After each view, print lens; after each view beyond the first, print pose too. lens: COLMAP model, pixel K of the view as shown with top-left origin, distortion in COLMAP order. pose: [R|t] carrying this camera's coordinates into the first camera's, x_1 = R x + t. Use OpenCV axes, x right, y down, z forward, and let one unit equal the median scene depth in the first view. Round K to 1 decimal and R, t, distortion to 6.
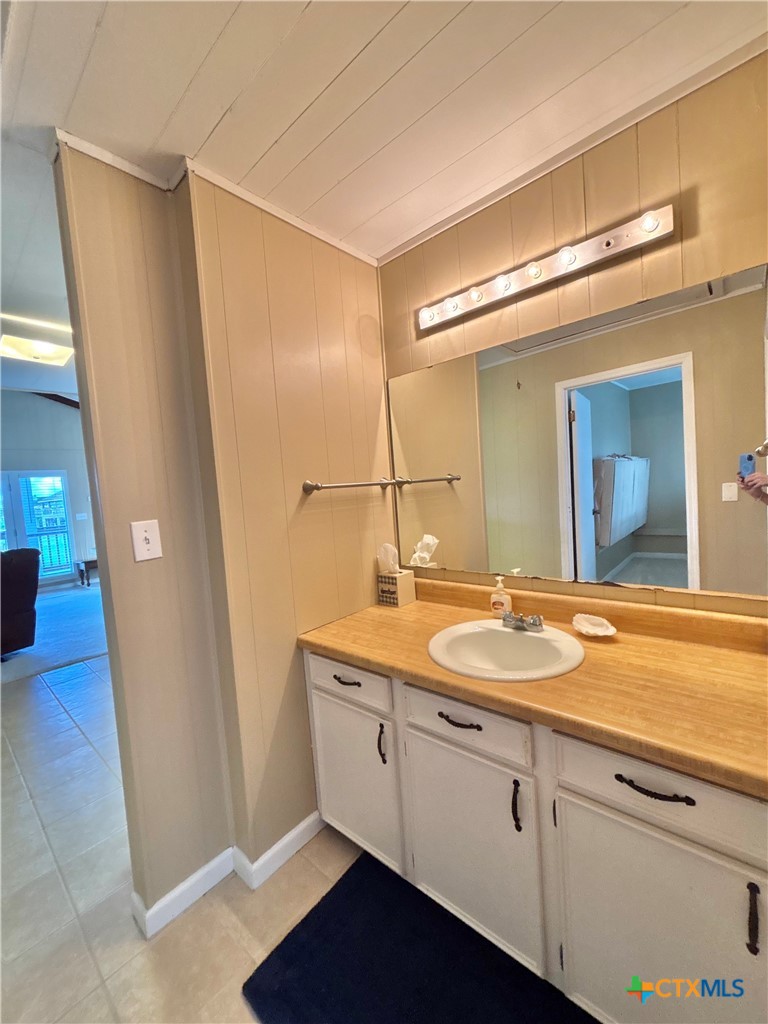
lens RADIAL K [[409.6, 0, 383.4], [0, 409.6, 509.8], [0, 0, 1]] dist [0.002649, -0.000350]
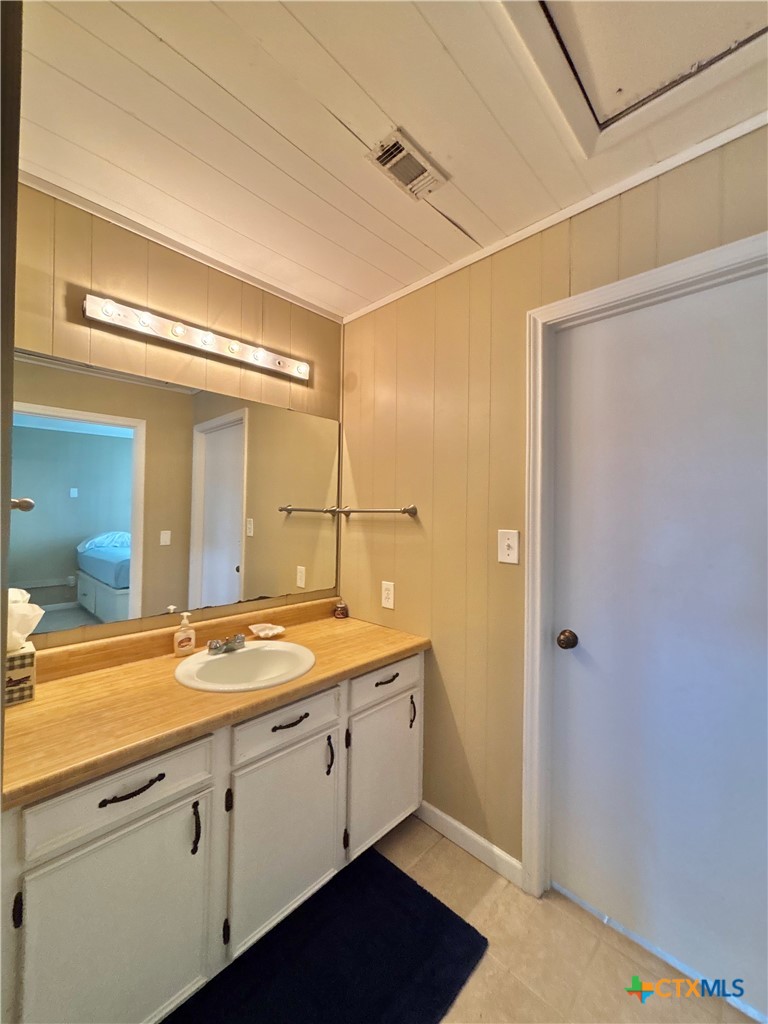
lens RADIAL K [[409.6, 0, 385.0], [0, 409.6, 513.6], [0, 0, 1]] dist [0.002649, -0.000350]
pose [[0.042021, 0.077448, 0.996110, -0.840143], [0.047676, 0.995700, -0.079428, 0.032369], [-0.997979, 0.050829, 0.038148, 0.563501]]
